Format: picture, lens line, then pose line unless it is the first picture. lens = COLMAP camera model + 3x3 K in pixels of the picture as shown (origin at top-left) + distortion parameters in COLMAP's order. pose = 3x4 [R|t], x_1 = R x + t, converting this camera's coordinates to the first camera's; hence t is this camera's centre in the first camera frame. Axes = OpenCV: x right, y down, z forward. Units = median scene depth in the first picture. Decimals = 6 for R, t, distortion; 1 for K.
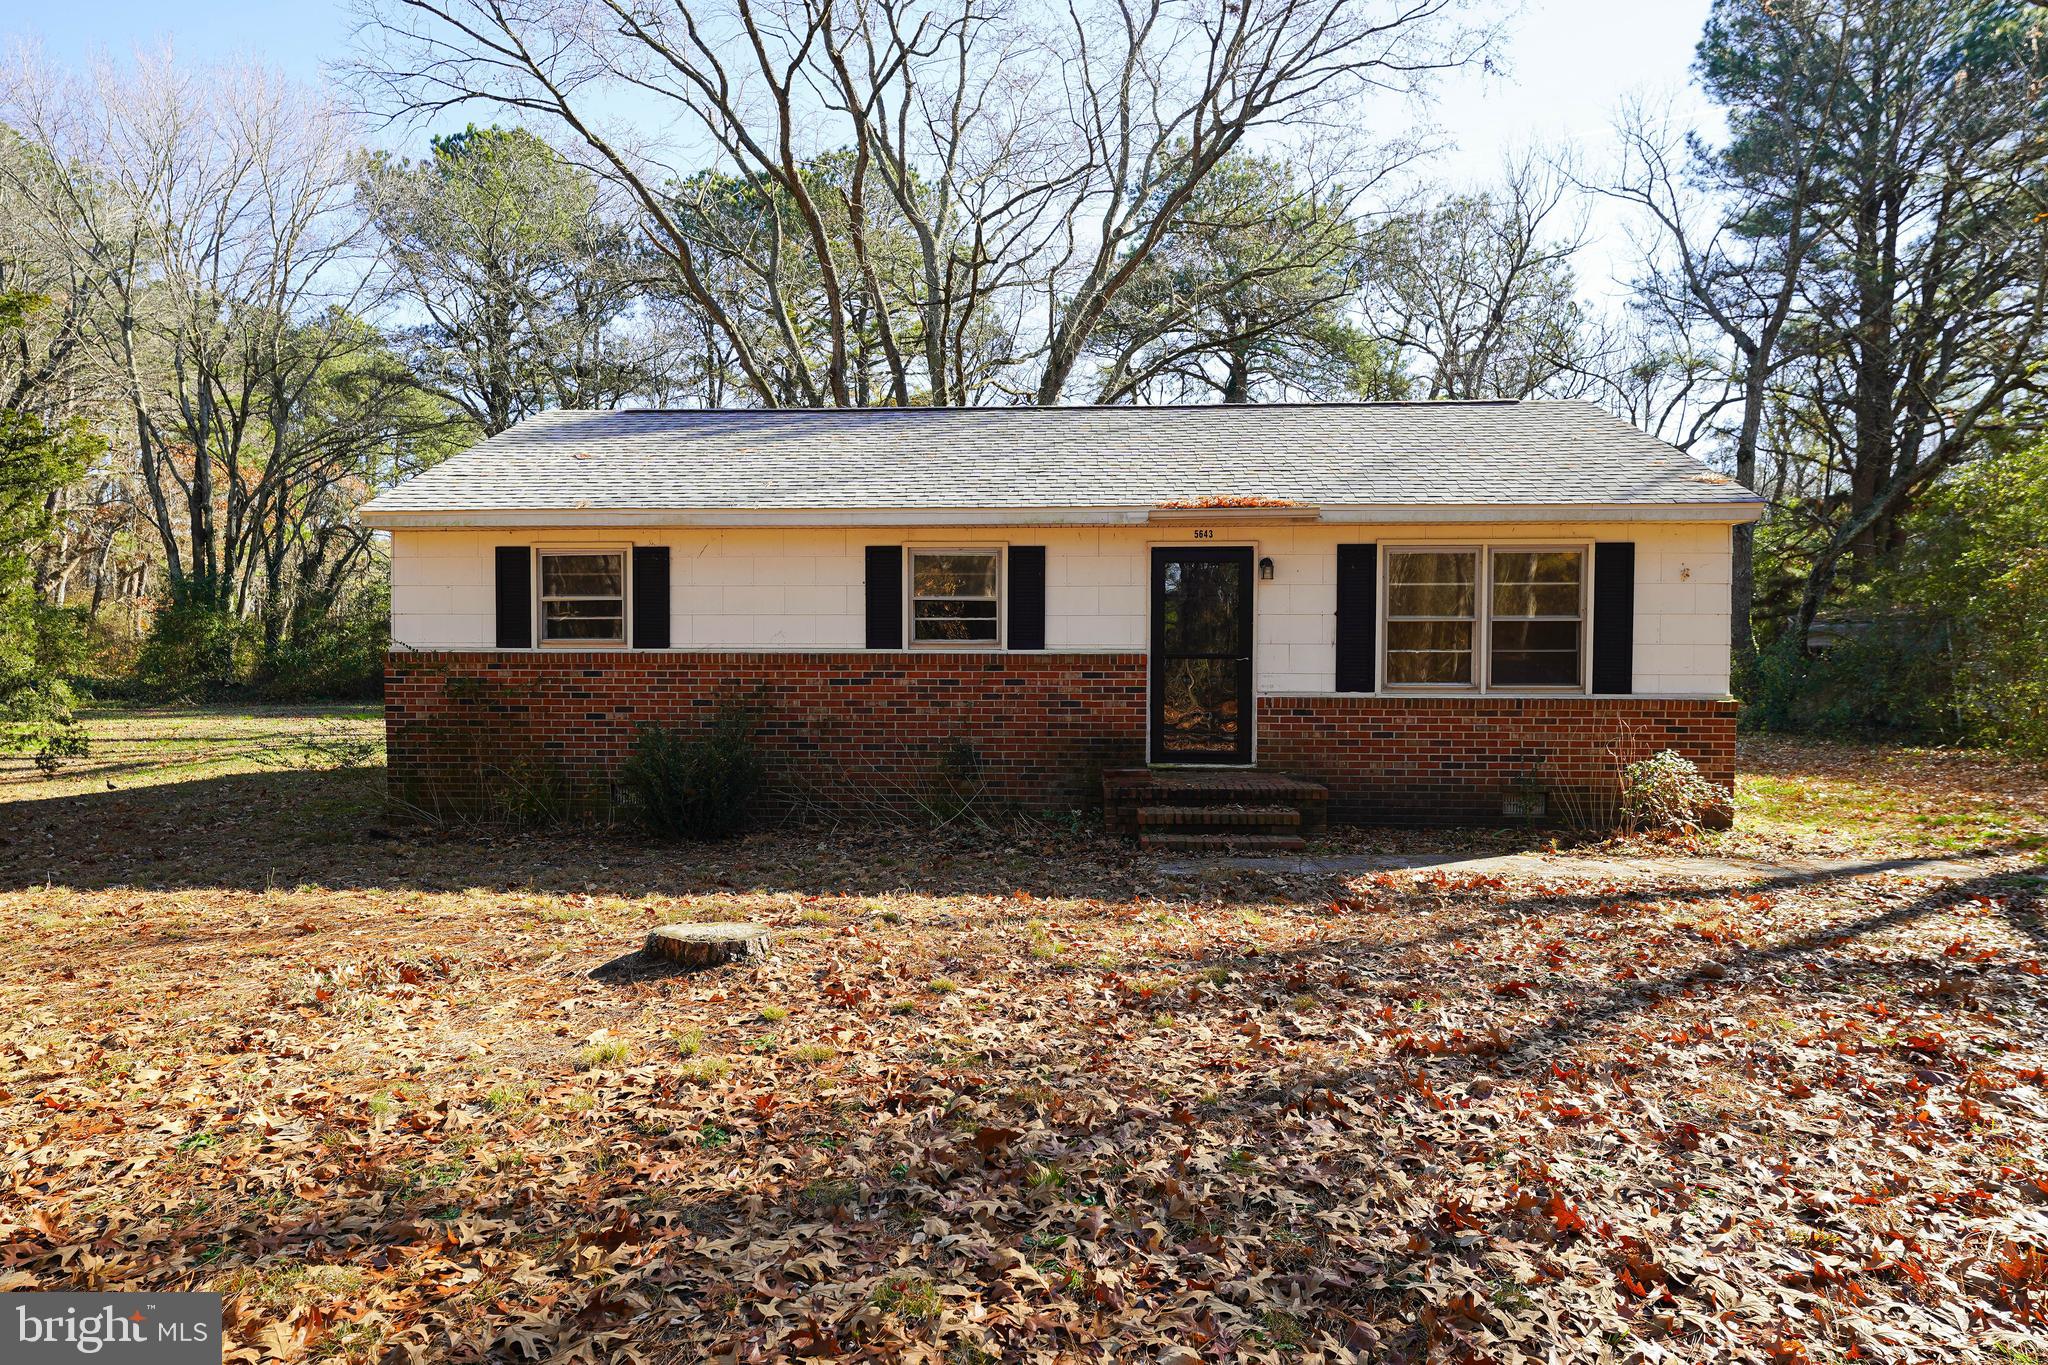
lens RADIAL K [[1162.6, 0, 1022.9], [0, 1162.6, 681.6], [0, 0, 1]] dist [-0.000182, -0.000273]
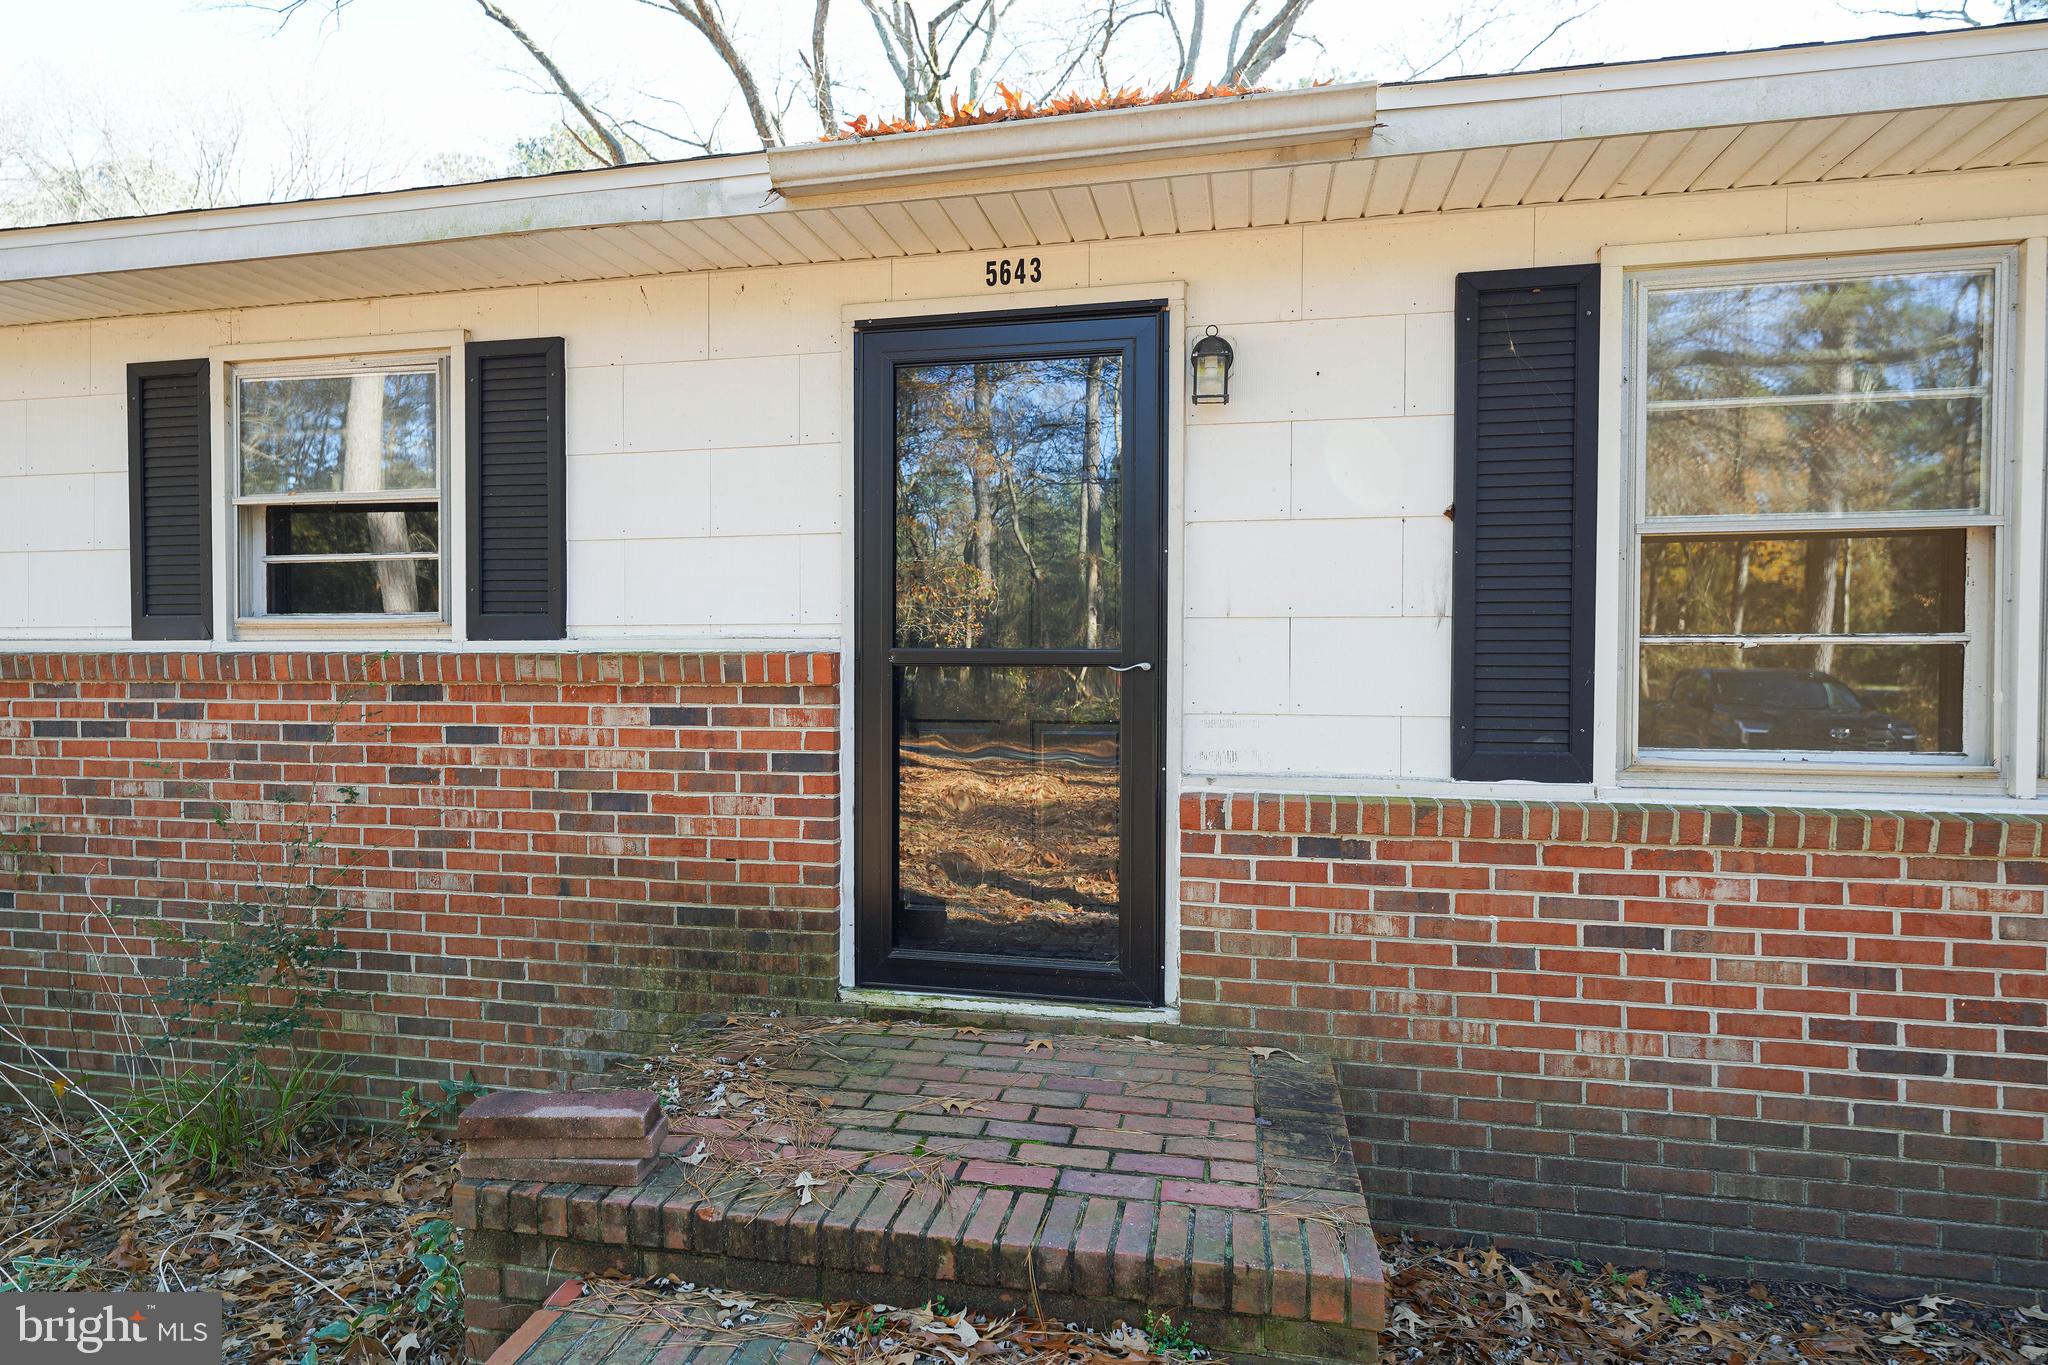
lens RADIAL K [[1078.3, 0, 1024.4], [0, 1078.3, 684.3], [0, 0, 1]] dist [-0.004513, 0.000345]
pose [[0.989045, 0.001751, -0.147606, 0.201787], [-0.002591, 0.999982, -0.005498, -0.013166], [0.147594, 0.005820, 0.989031, 0.711744]]
